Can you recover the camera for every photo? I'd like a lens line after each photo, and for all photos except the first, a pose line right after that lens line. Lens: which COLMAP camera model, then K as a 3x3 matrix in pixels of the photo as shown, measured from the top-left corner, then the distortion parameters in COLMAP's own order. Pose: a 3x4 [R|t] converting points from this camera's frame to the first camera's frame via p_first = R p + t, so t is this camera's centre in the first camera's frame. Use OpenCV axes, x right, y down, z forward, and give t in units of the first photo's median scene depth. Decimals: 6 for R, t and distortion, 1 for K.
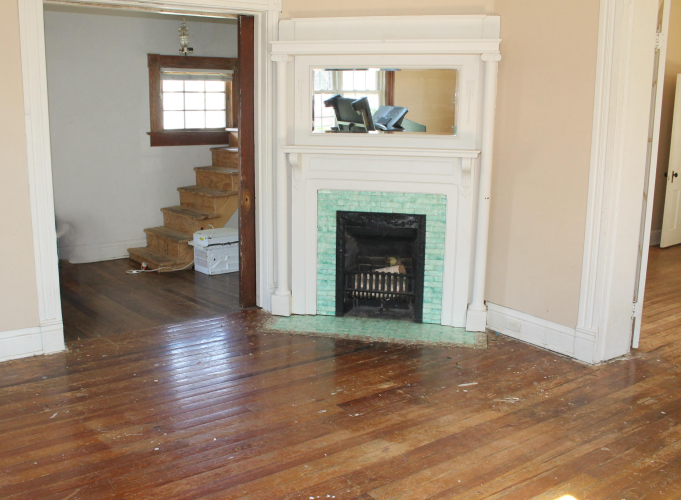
lens RADIAL K [[736.0, 0, 340.5], [0, 736.0, 250.0], [0, 0, 1]] dist [-0.012528, -0.013783]
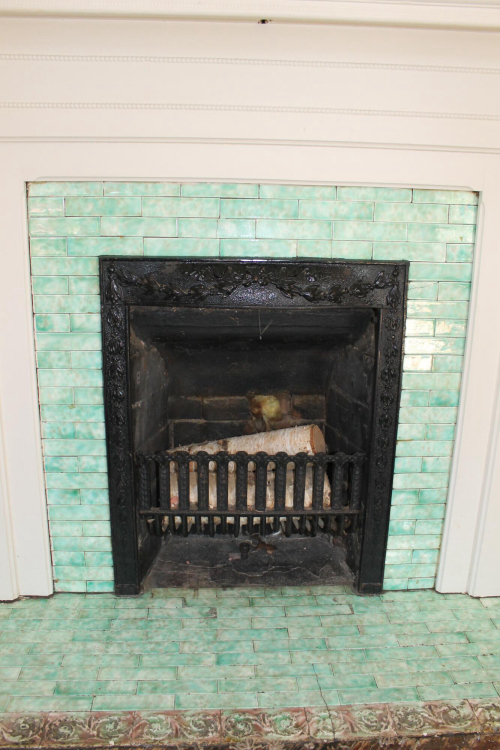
lens RADIAL K [[635.0, 0, 250.0], [0, 635.0, 375.0], [0, 0, 1]] dist [-0.134612, 0.000730]
pose [[0.964871, -0.062511, 0.255179, -0.013447], [0.045773, 0.996424, 0.071018, -0.022148], [-0.258706, -0.056843, 0.964282, 0.744087]]
